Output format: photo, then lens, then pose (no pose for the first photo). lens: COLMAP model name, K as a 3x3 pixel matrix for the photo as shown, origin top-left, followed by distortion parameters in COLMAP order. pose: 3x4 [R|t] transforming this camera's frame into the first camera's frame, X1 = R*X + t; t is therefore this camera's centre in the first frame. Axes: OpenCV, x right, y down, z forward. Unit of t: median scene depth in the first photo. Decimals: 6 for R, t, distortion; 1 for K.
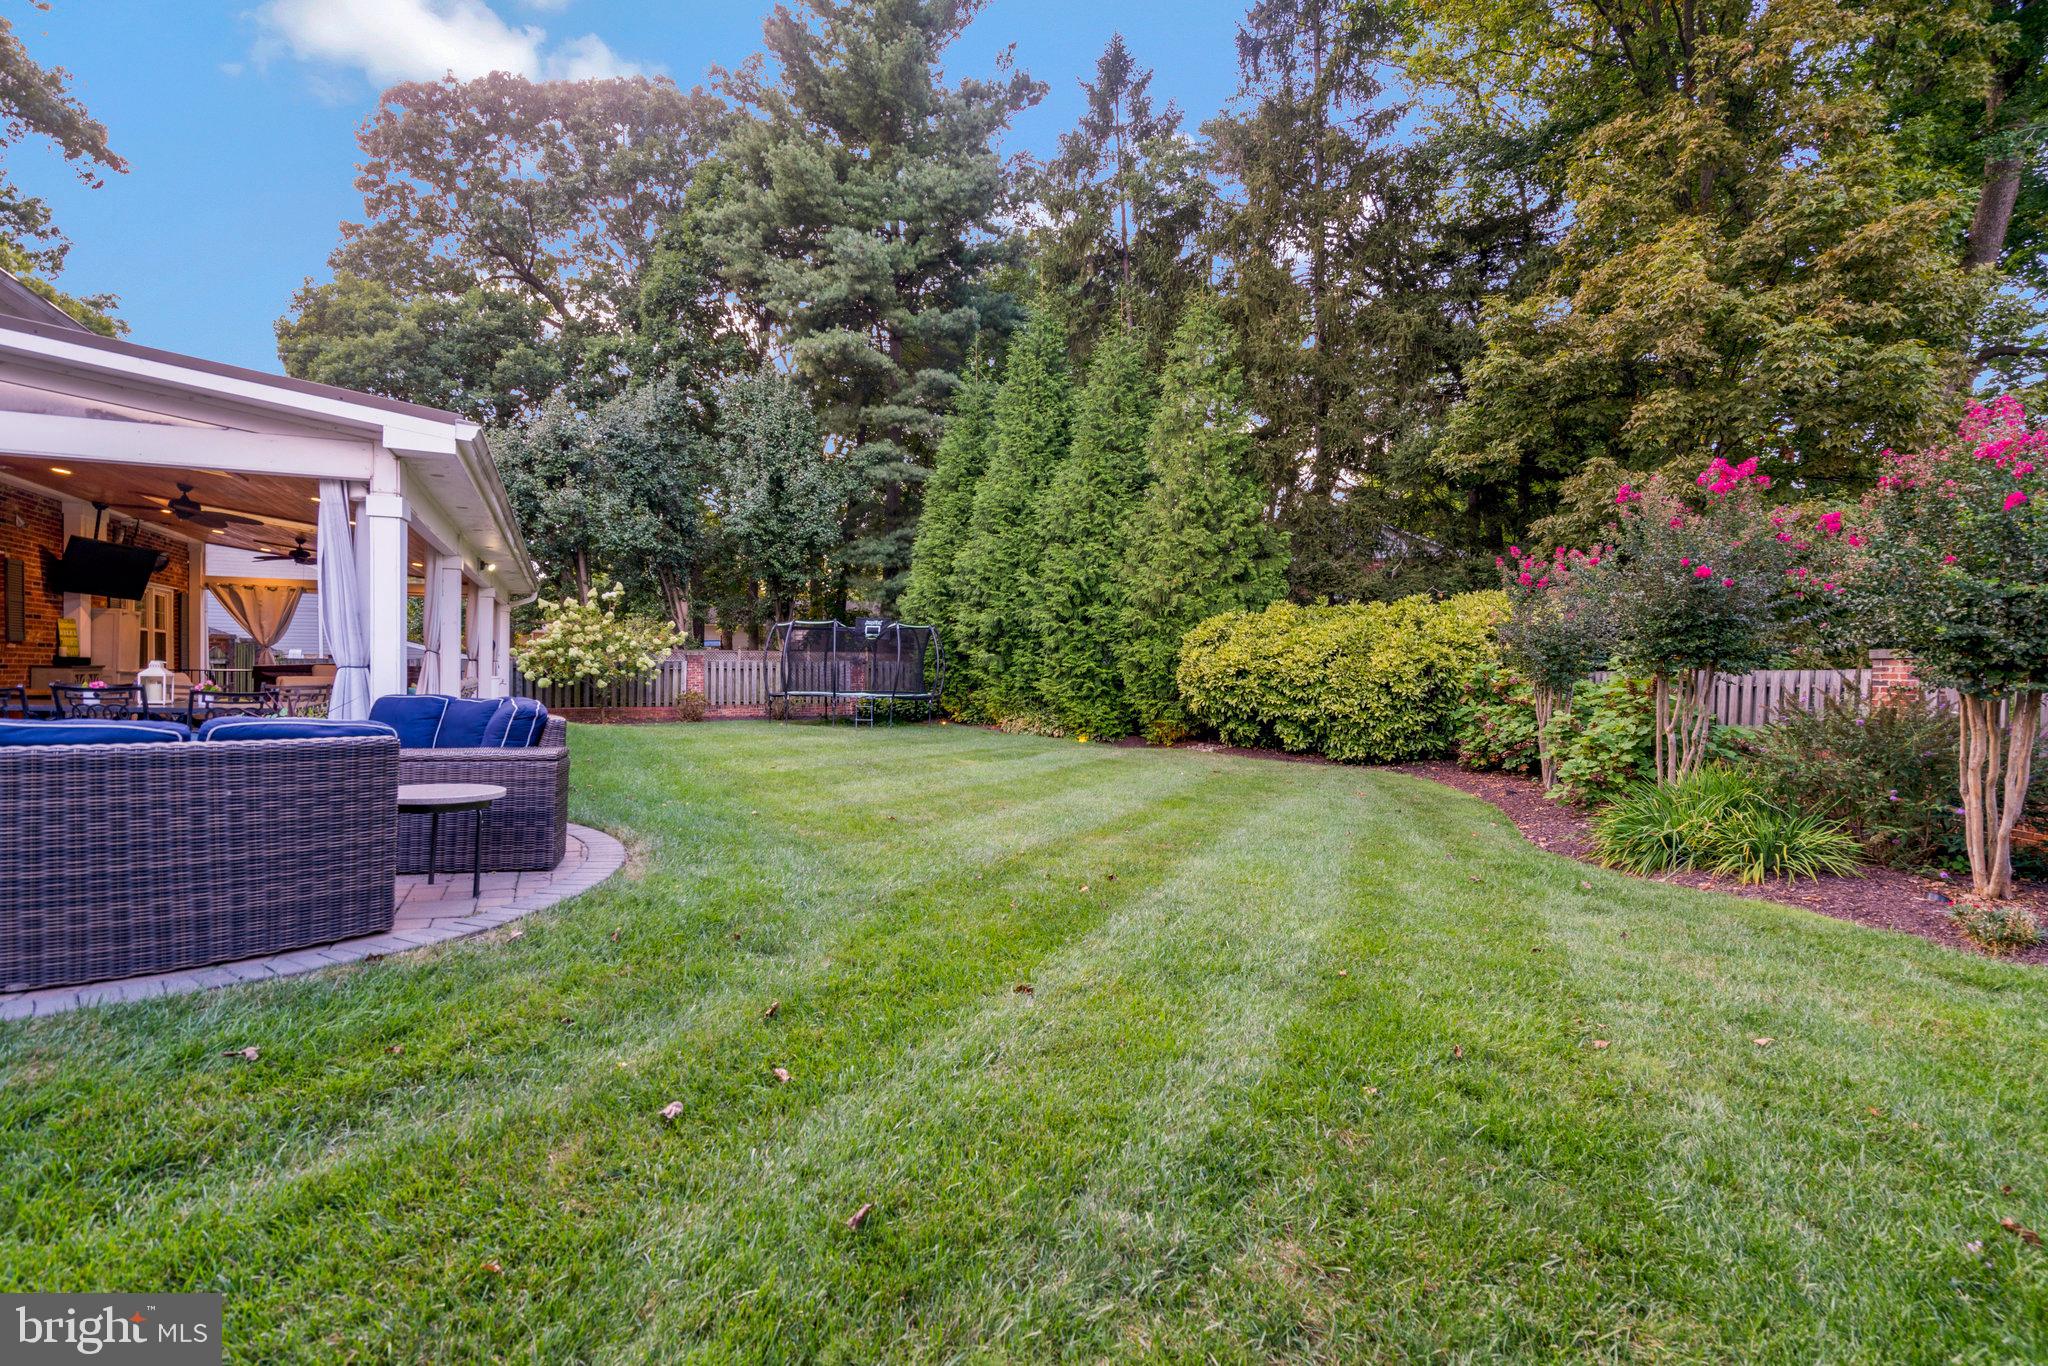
lens RADIAL K [[959.2, 0, 1016.7], [0, 959.2, 685.1], [0, 0, 1]] dist [0.003744, 0.000018]
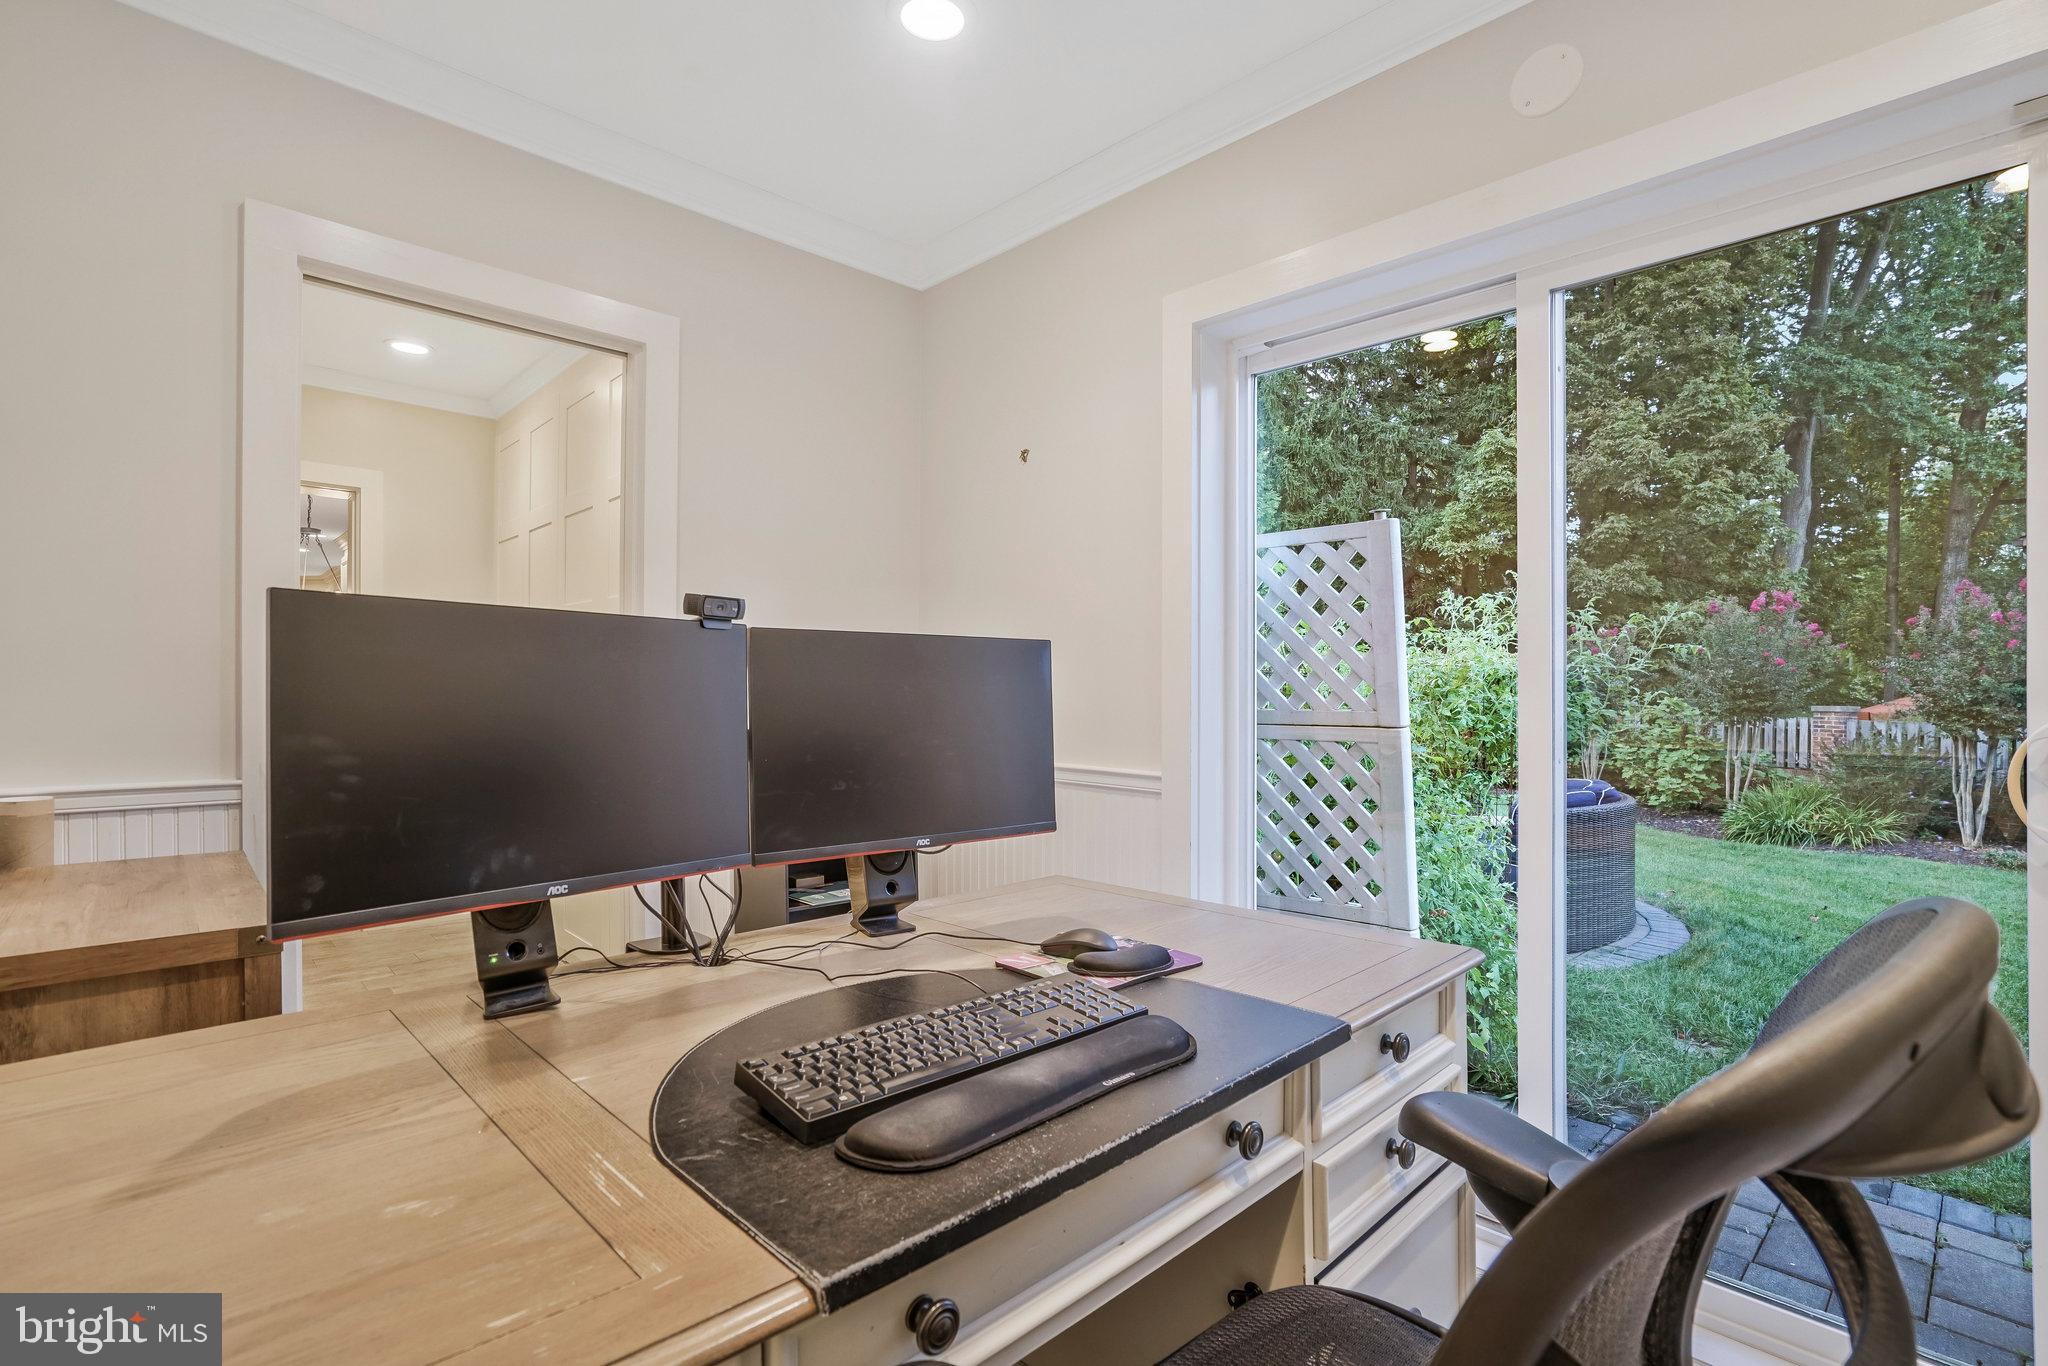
lens RADIAL K [[959.2, 0, 1081.6], [0, 959.2, 695.1], [0, 0, 1]] dist [0.003744, 0.000018]
pose [[0.943922, -0.001298, 0.330166, -0.791345], [0.004133, 0.999960, -0.007885, -0.044849], [-0.330143, 0.008807, 0.943890, -0.120626]]
